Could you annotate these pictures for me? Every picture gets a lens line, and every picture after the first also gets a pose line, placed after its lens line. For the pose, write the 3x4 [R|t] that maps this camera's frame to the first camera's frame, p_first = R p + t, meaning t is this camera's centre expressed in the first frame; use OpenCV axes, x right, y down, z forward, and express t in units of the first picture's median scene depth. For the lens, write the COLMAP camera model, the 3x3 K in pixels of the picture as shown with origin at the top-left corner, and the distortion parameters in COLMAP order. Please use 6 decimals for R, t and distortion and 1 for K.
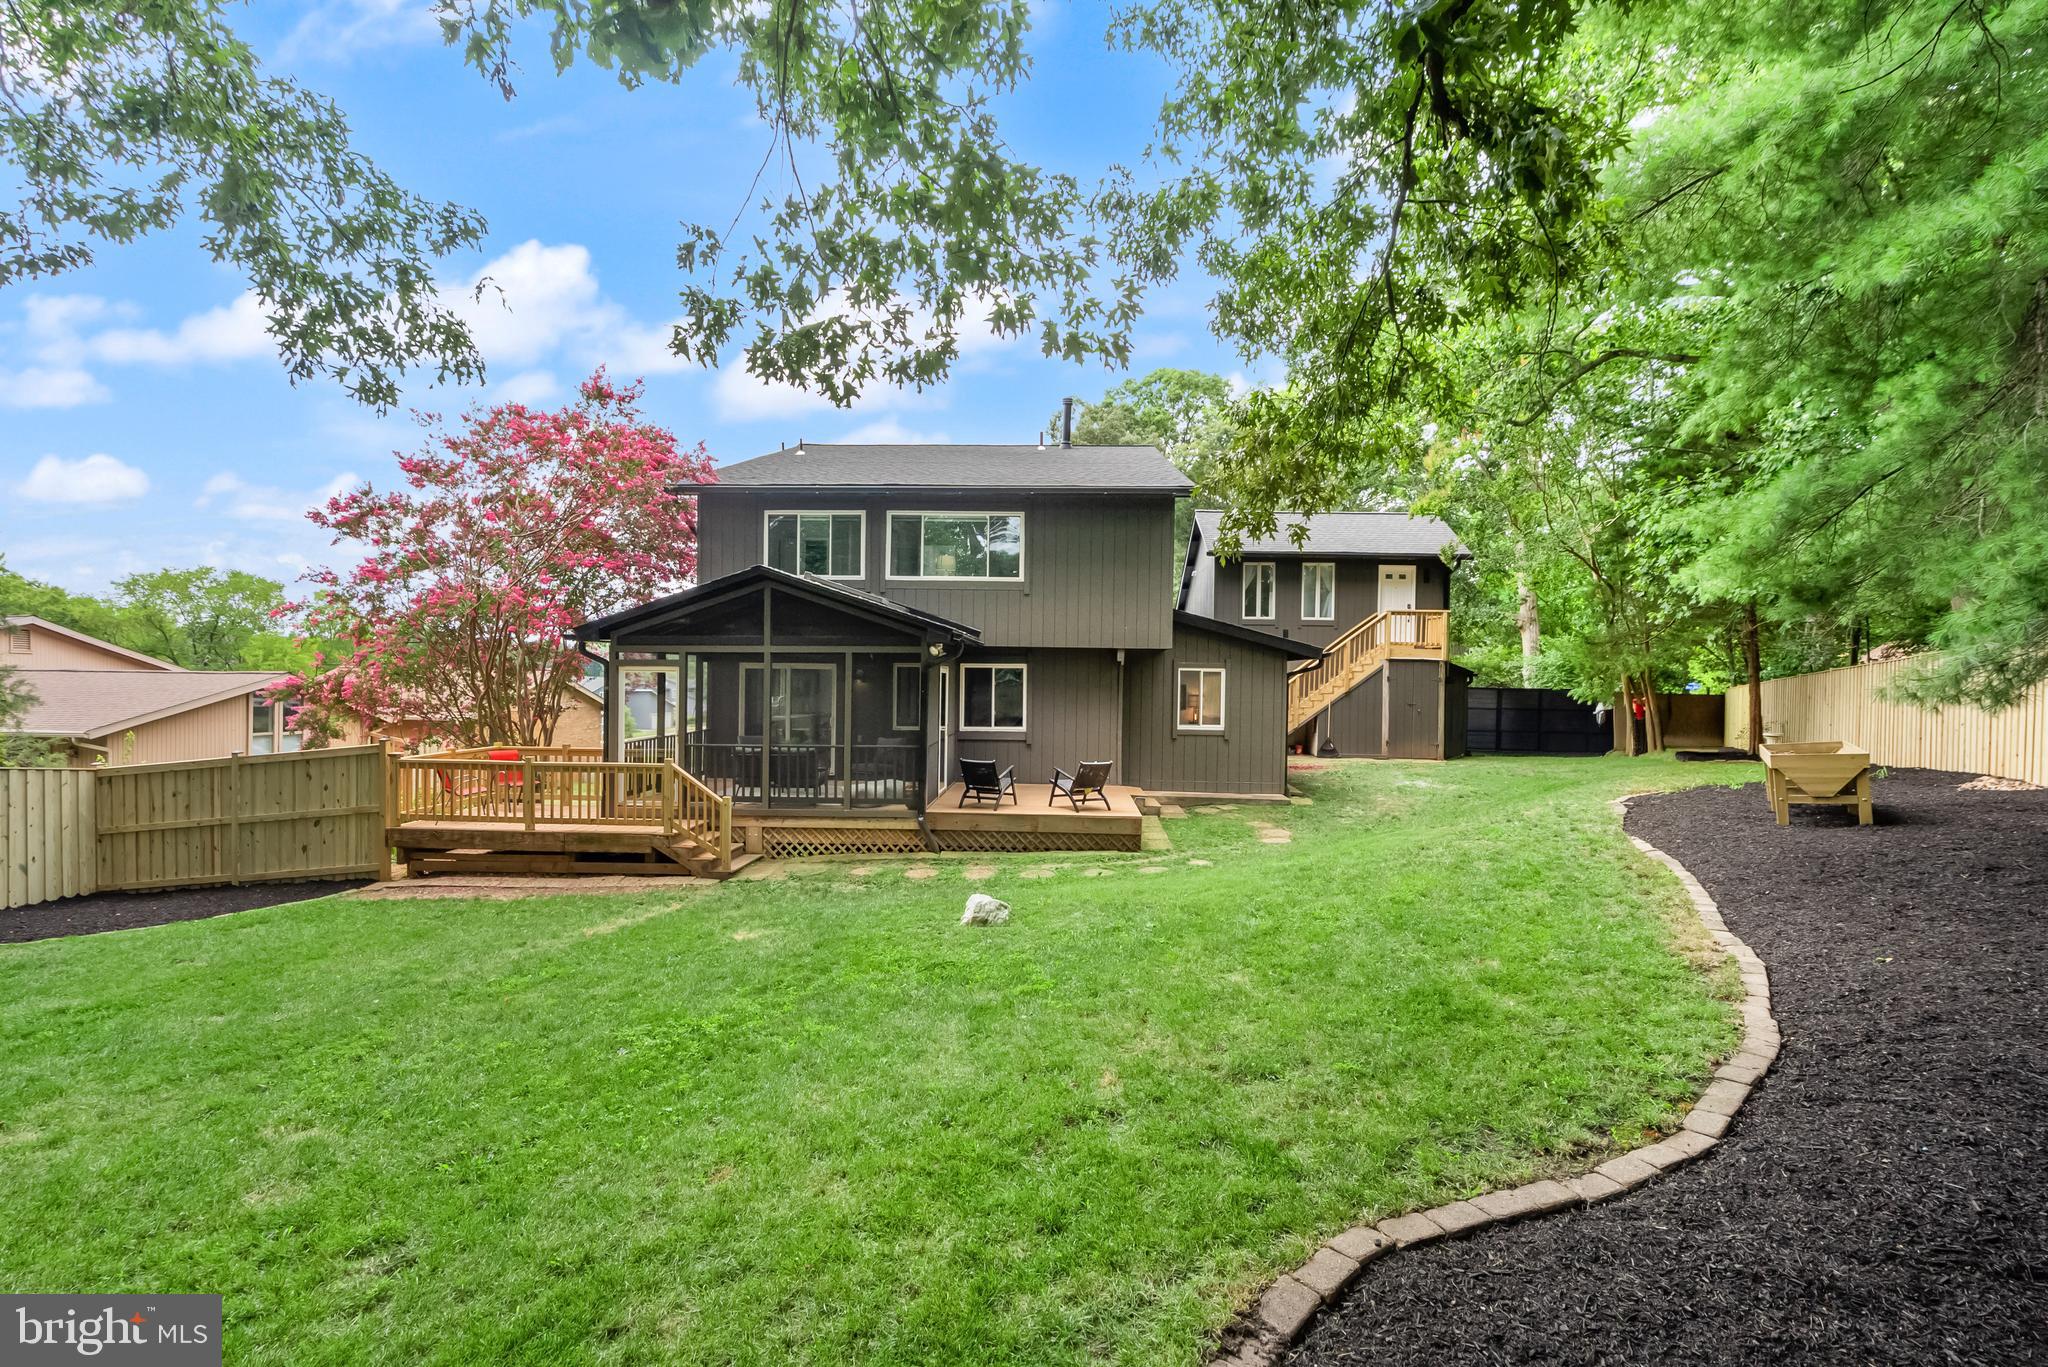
lens RADIAL K [[907.5, 0, 1039.1], [0, 907.5, 704.9], [0, 0, 1]] dist [-0.000717, -0.000179]
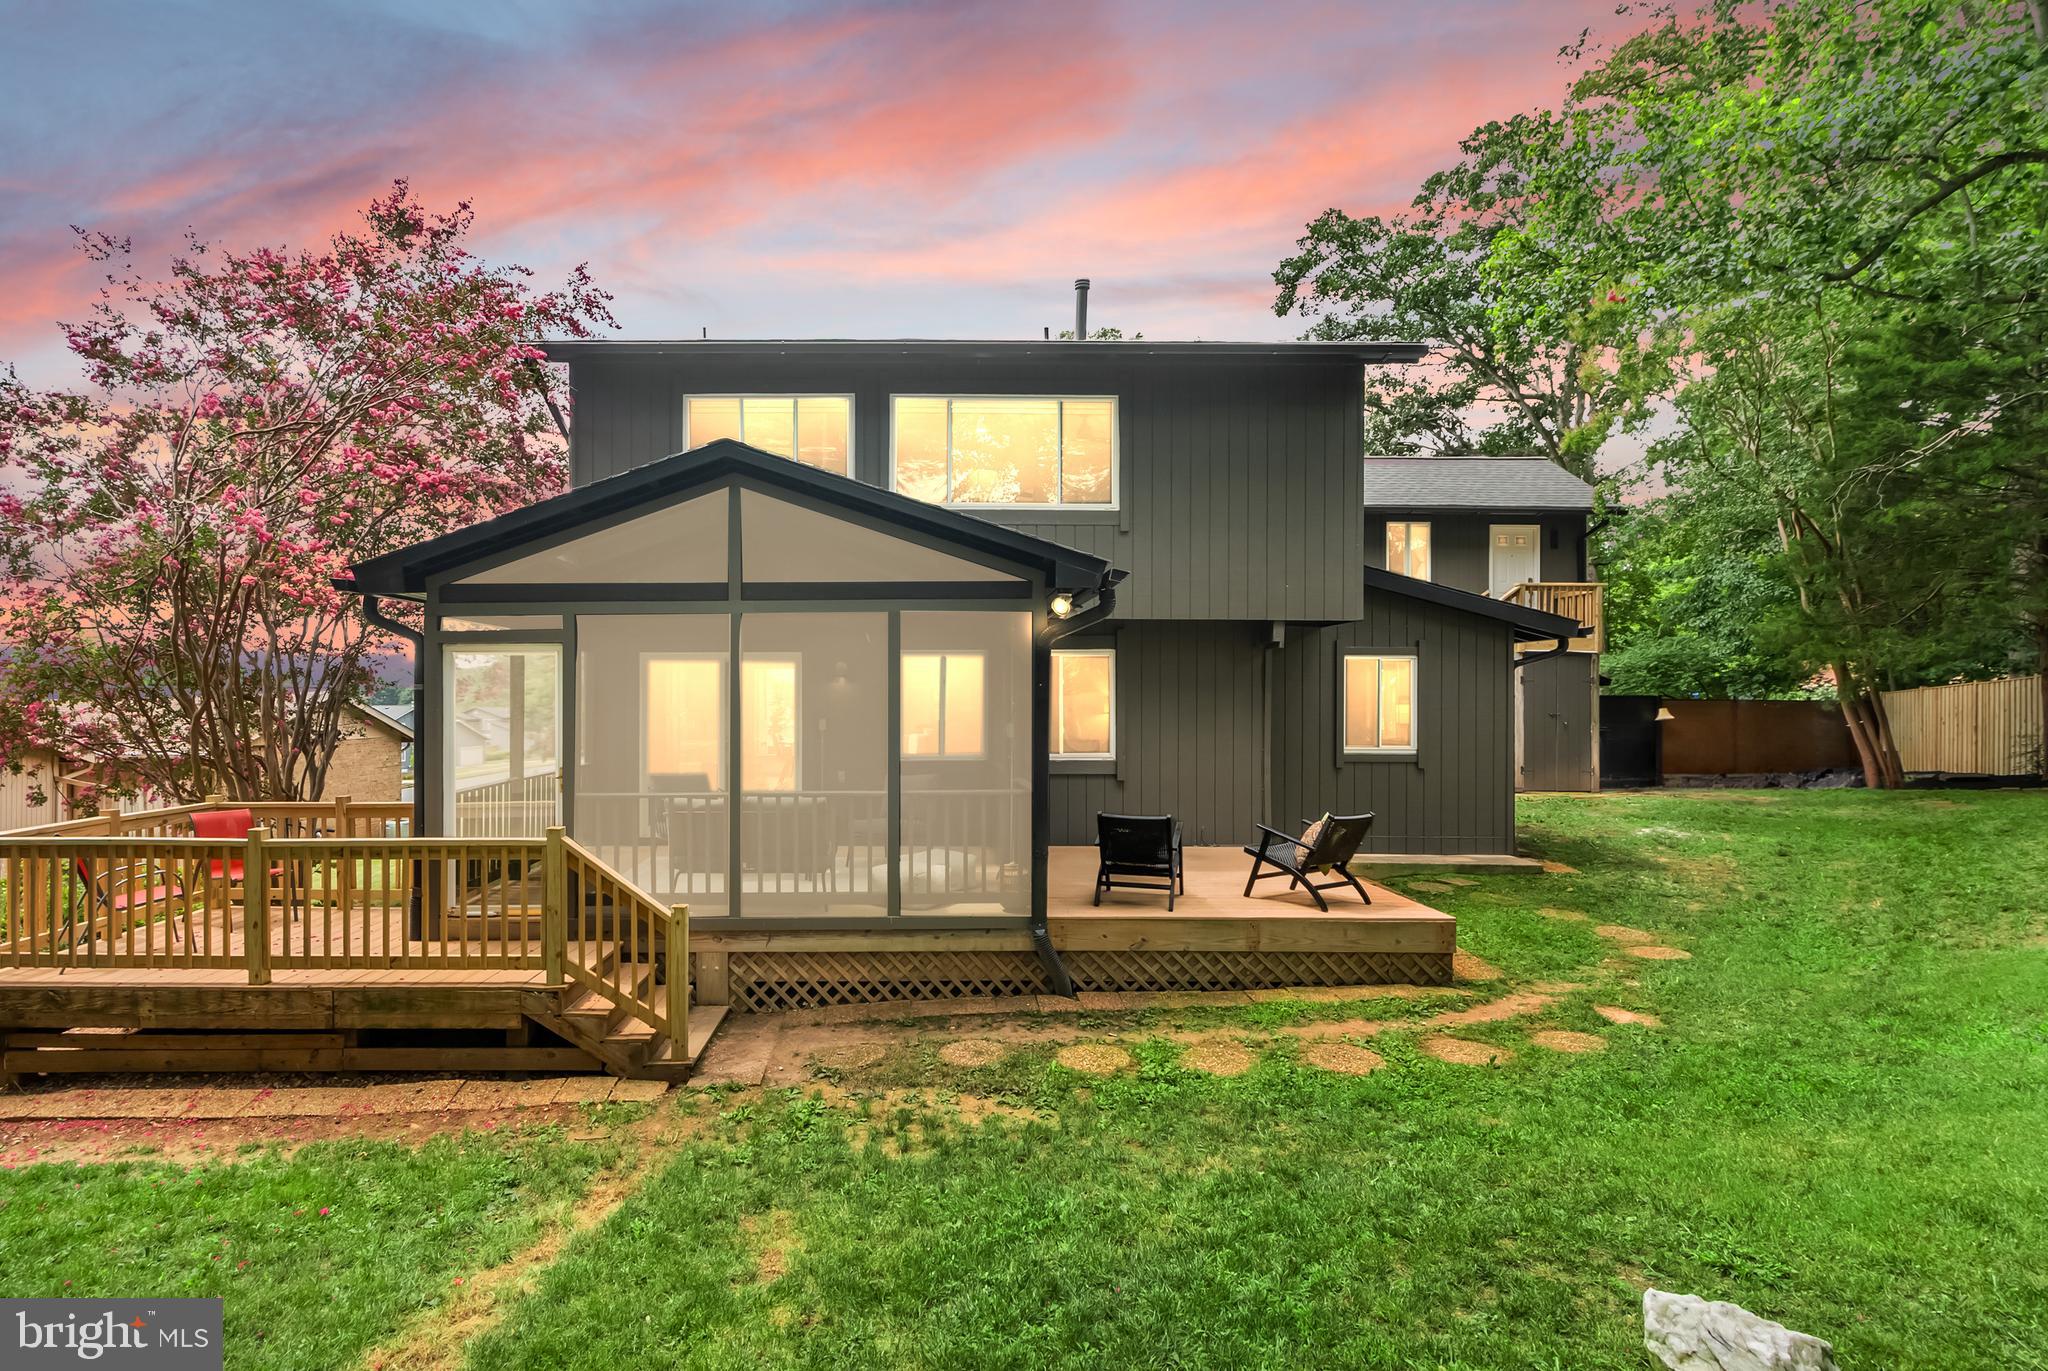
lens RADIAL K [[995.0, 0, 923.1], [0, 995.0, 702.2], [0, 0, 1]] dist [0.004120, 0.000311]
pose [[0.999145, -0.012918, 0.039279, -0.213453], [0.014070, 0.999475, -0.029180, 0.010152], [-0.038881, 0.029708, 0.998802, 0.422820]]
